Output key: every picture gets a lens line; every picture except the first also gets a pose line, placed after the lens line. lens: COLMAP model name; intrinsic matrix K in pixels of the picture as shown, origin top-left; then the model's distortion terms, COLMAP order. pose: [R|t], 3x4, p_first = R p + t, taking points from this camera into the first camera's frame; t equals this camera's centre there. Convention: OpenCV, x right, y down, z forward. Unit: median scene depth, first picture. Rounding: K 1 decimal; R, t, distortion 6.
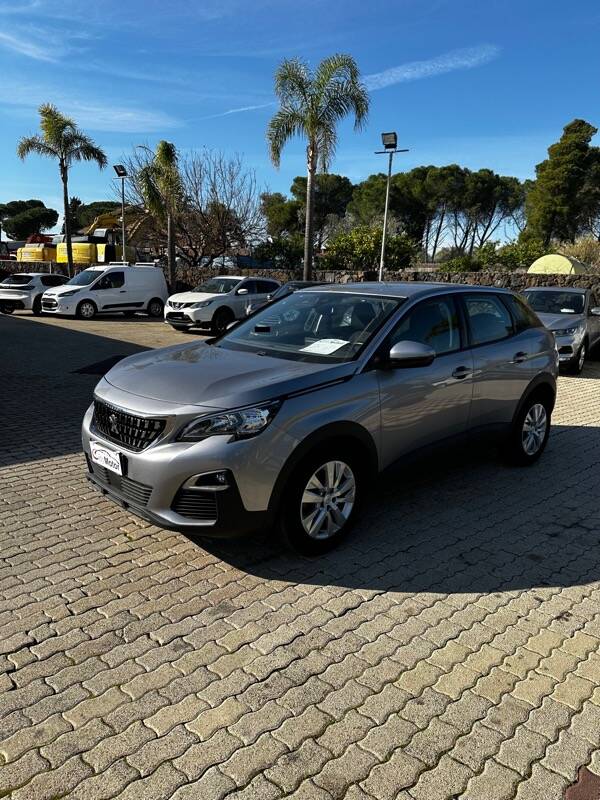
lens RADIAL K [[571.5, 0, 300.0], [0, 571.5, 400.0], [0, 0, 1]] dist [0.003335, 0.001316]
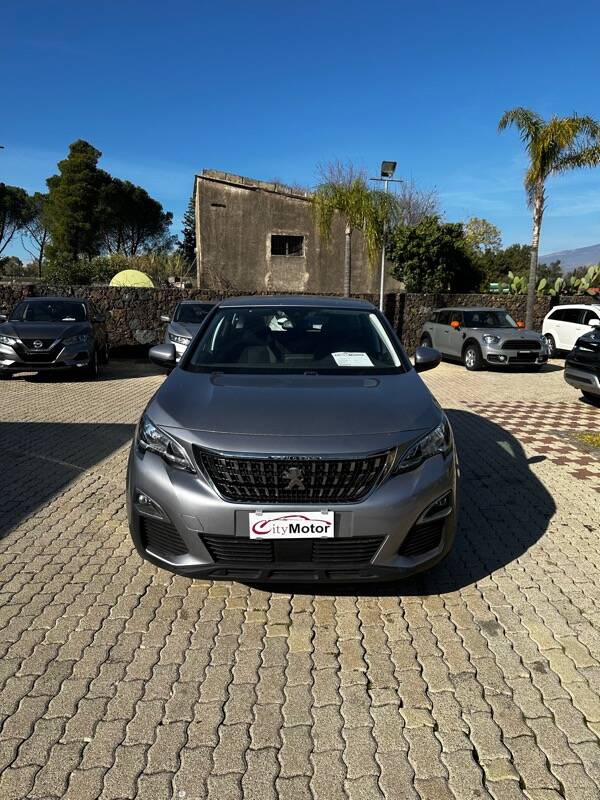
lens RADIAL K [[568.3, 0, 306.0], [0, 568.3, 409.4], [0, 0, 1]] dist [-0.007957, -0.002218]
pose [[0.670211, -0.156375, 0.725509, -0.132380], [0.161471, 0.984857, 0.063111, -0.014970], [-0.724392, 0.074851, 0.685313, 0.071521]]
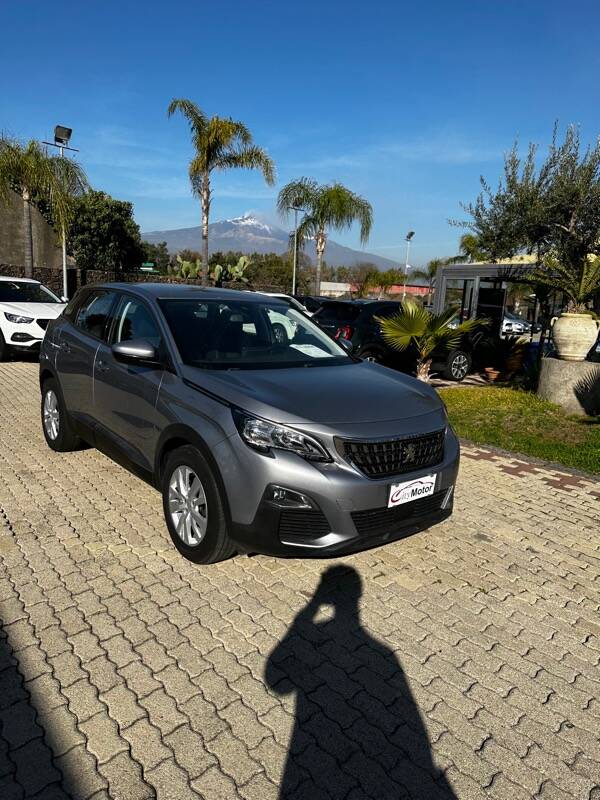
lens RADIAL K [[547.8, 0, 300.6], [0, 547.8, 422.0], [0, 0, 1]] dist [0.087581, -0.172158]
pose [[0.061684, -0.248765, 0.966598, -0.188564], [0.147525, 0.960077, 0.237673, -0.039787], [-0.987133, 0.127937, 0.095921, 0.169743]]
